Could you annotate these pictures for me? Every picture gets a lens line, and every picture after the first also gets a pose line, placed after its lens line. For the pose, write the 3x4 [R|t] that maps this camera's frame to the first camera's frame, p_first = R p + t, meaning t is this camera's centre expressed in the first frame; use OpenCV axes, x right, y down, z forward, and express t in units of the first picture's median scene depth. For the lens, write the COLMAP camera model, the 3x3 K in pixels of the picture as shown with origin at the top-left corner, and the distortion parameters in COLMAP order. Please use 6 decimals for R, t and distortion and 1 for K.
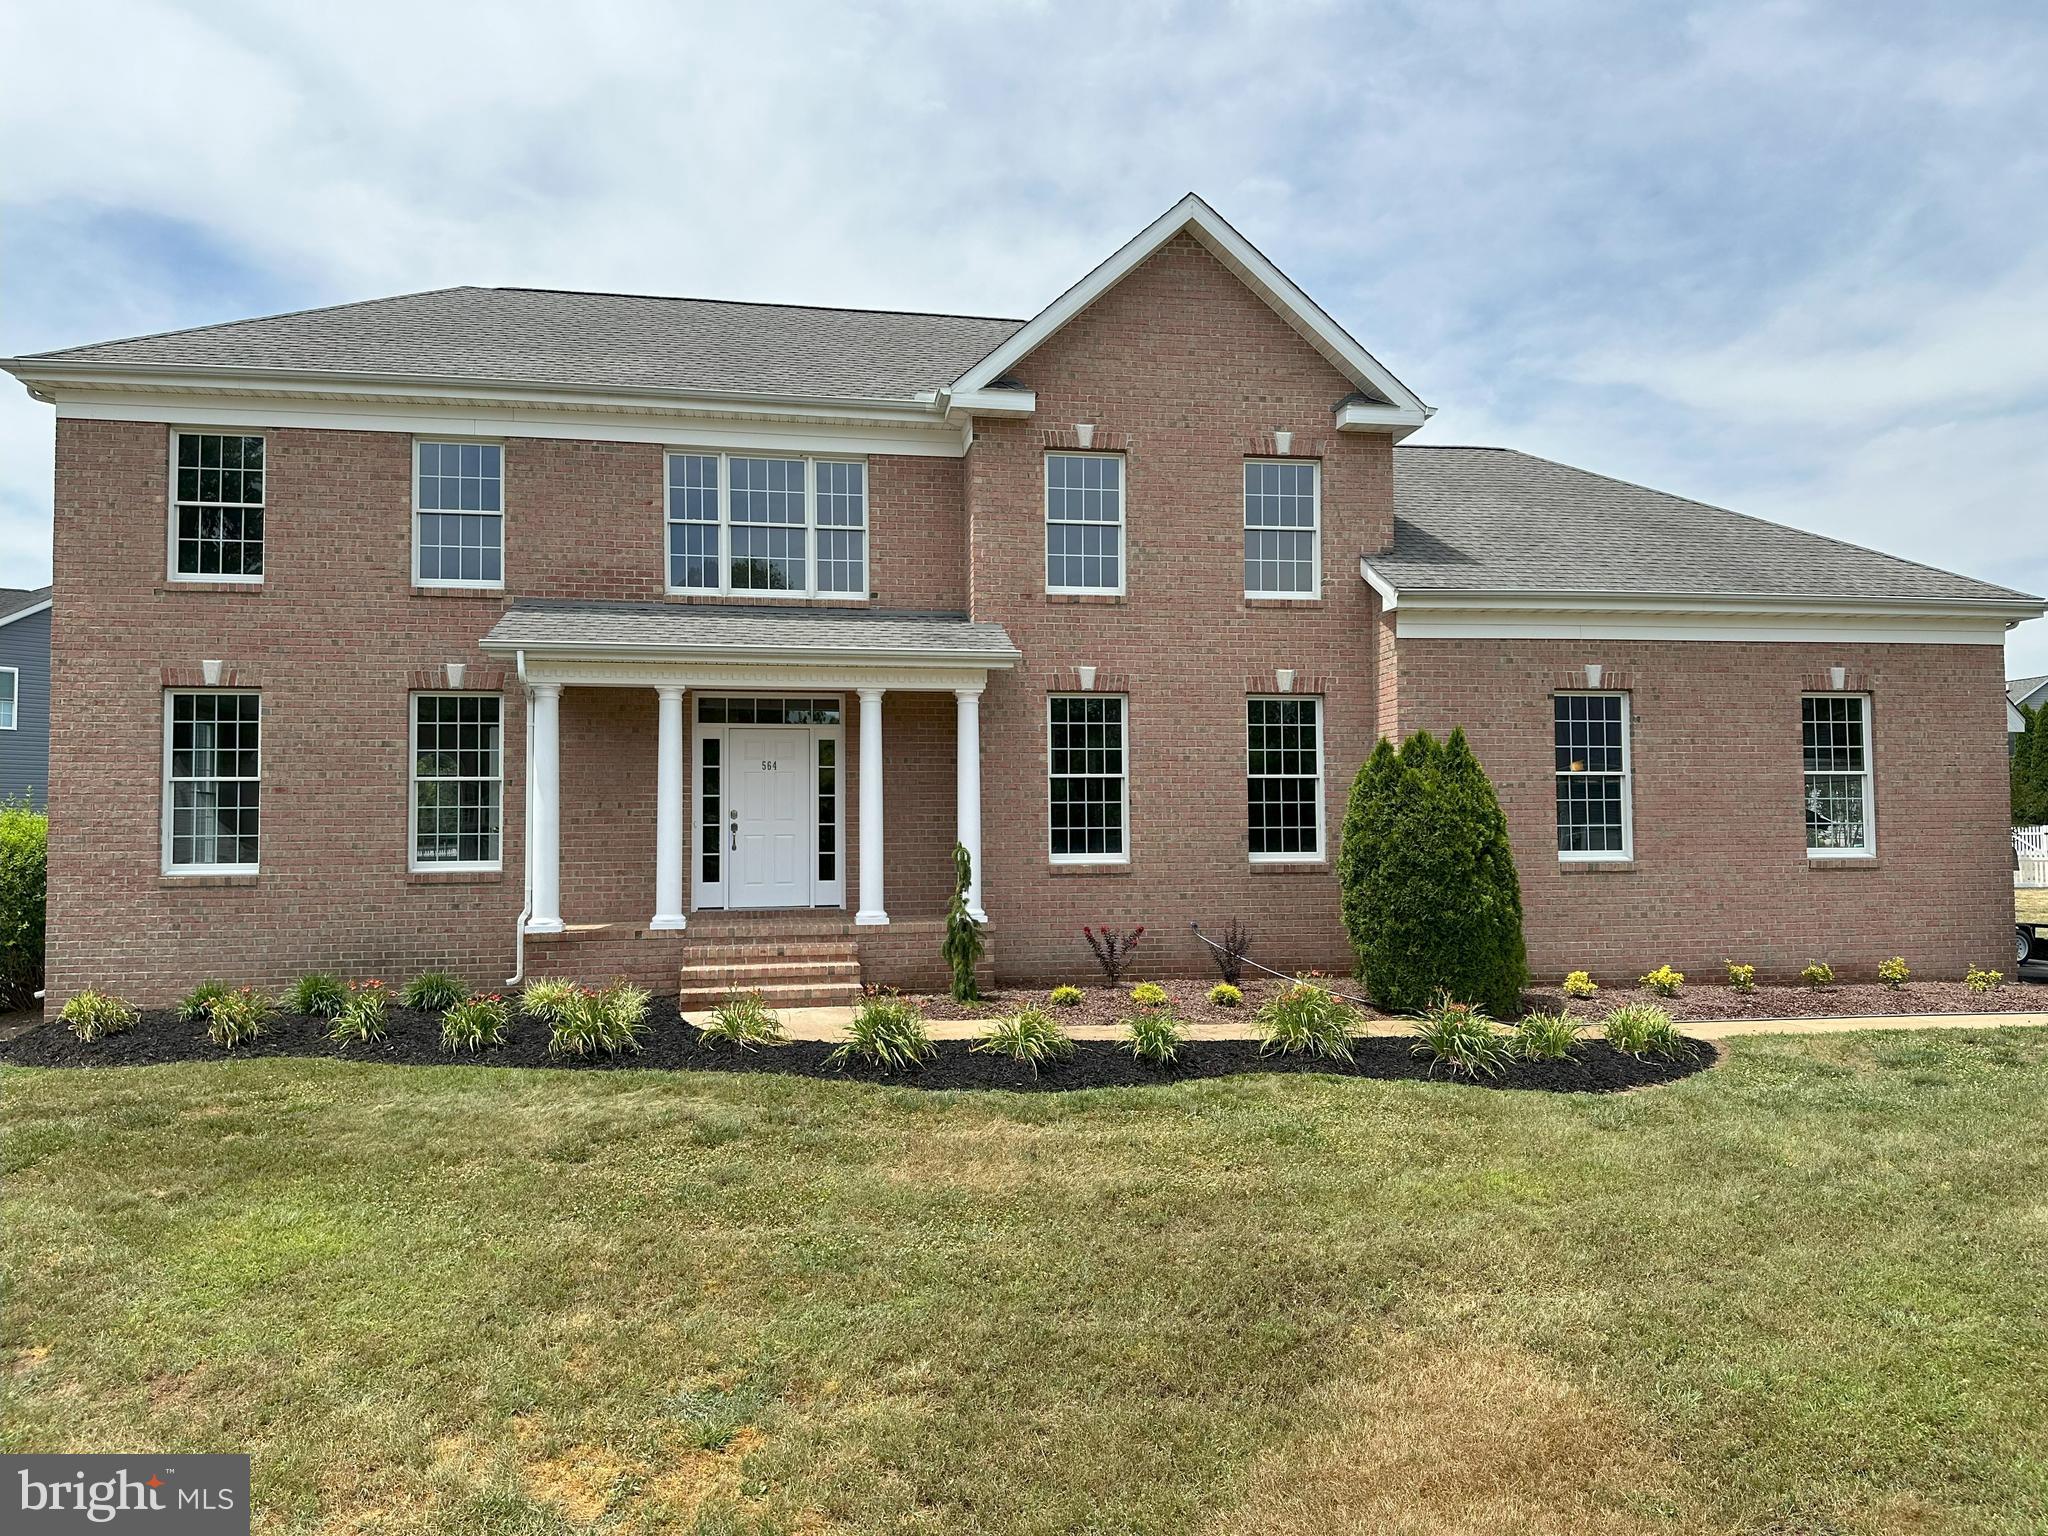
lens RADIAL K [[1346.3, 0, 1024.0], [0, 1346.3, 768.0], [0, 0, 1]] dist [0.142883, -0.243552]
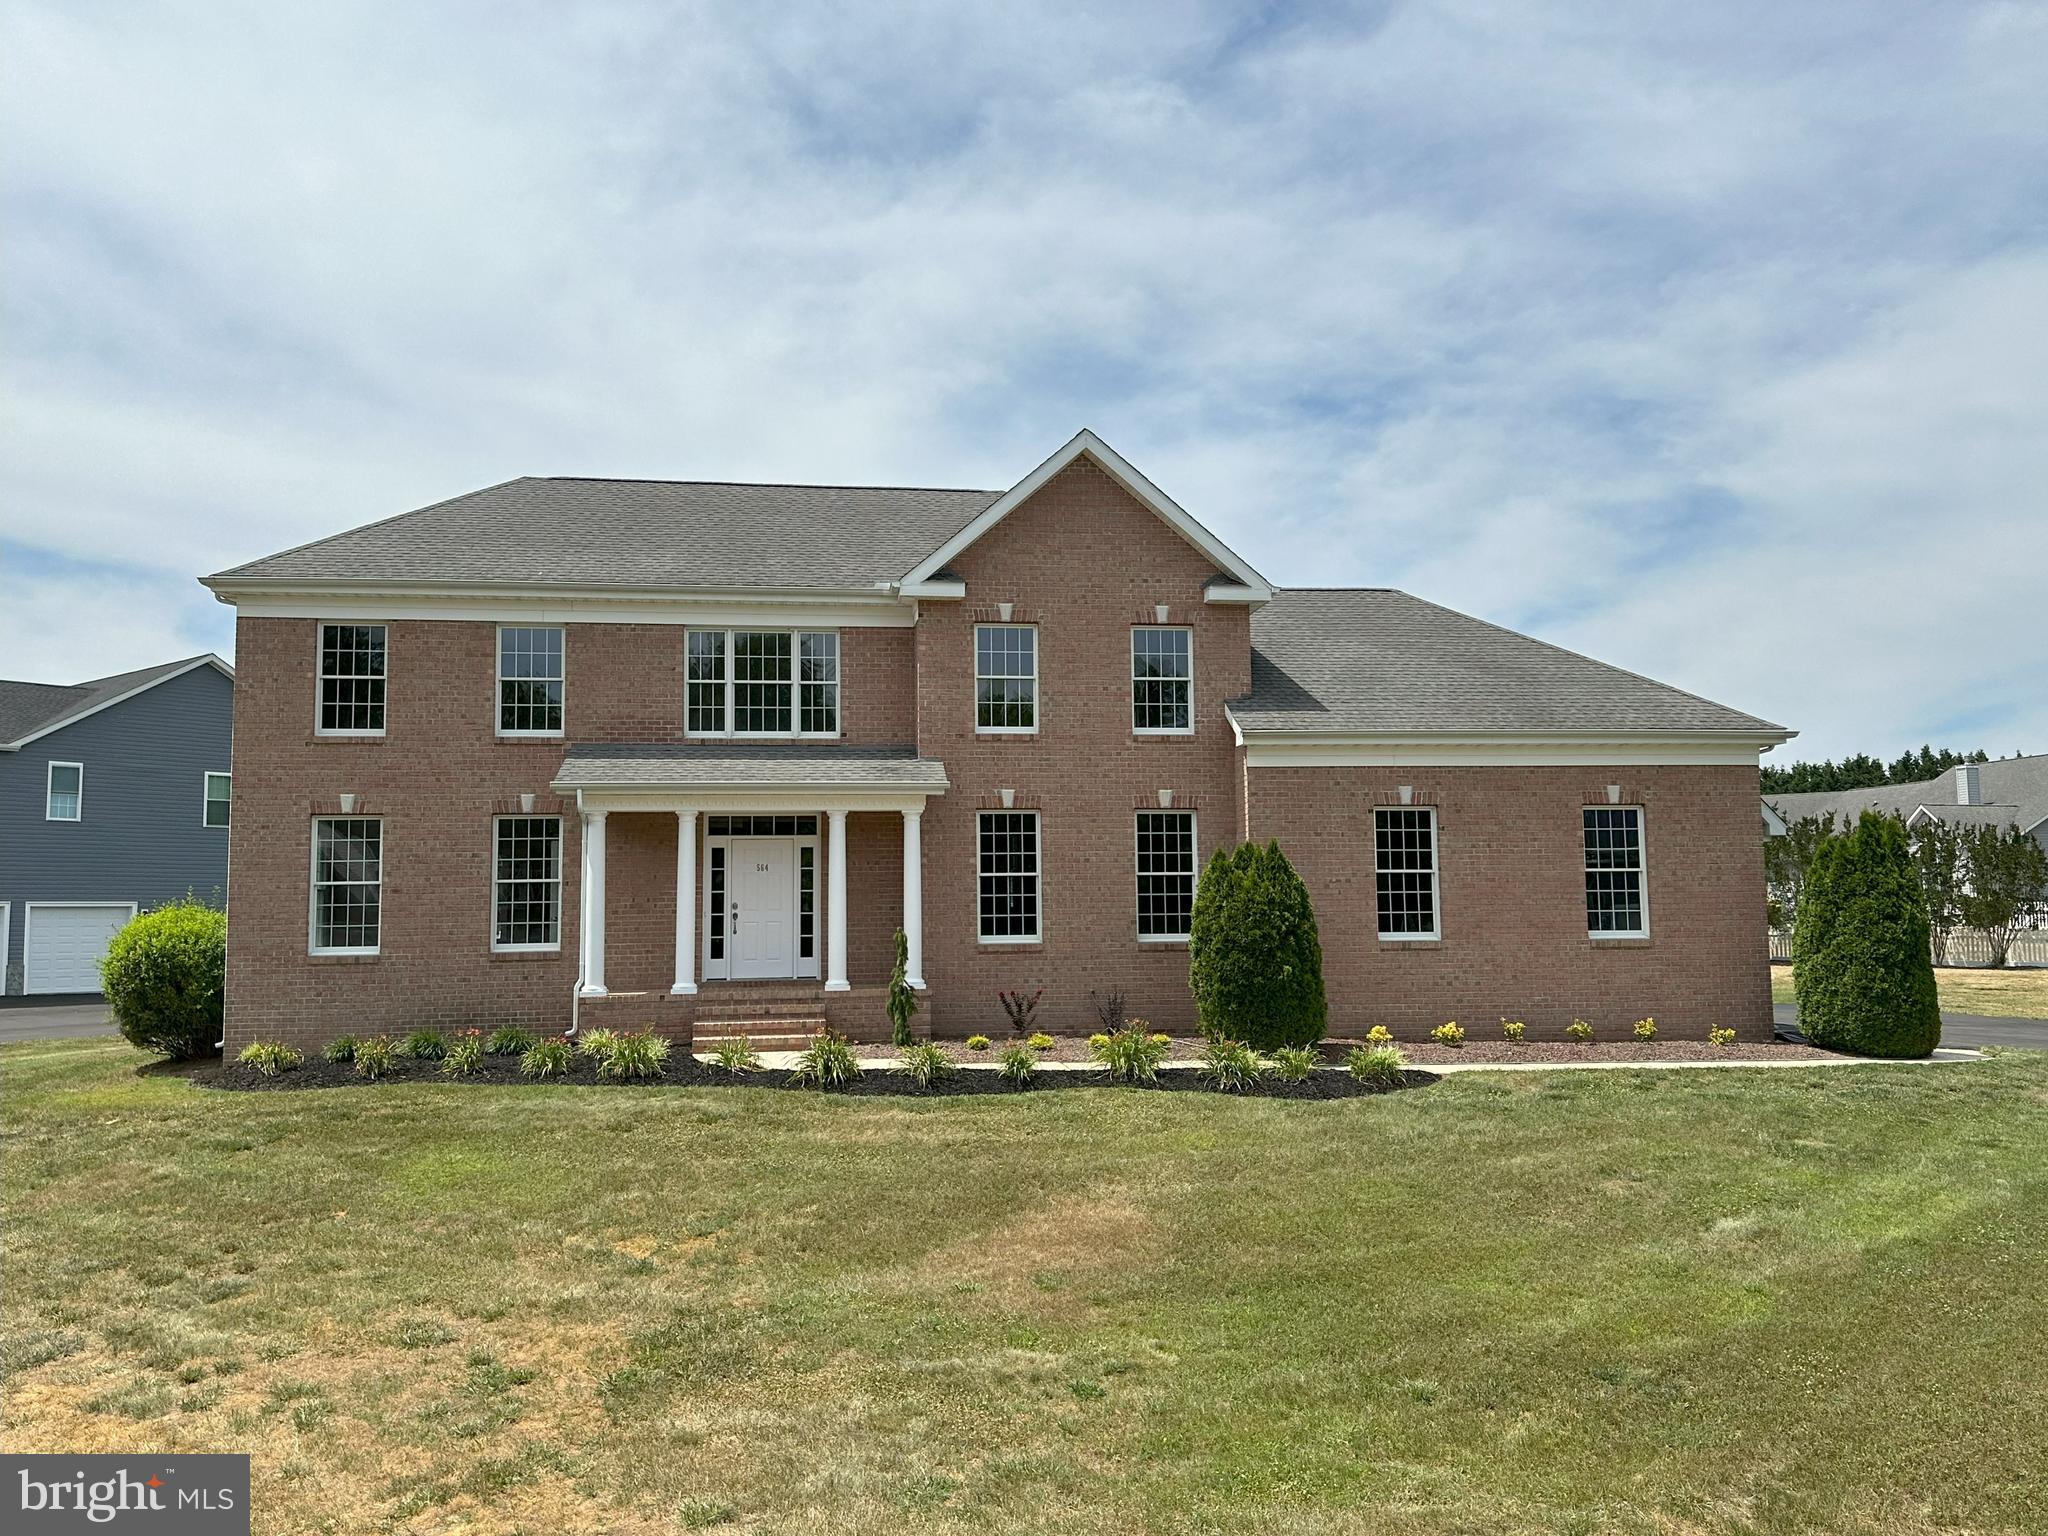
lens RADIAL K [[1515.4, 0, 1024.0], [0, 1515.4, 768.0], [0, 0, 1]] dist [0.173483, -0.376702]
pose [[0.999197, -0.006946, -0.039451, 0.123557], [0.005192, 0.999001, -0.044392, -0.032385], [0.039720, 0.044151, 0.998235, -0.462618]]
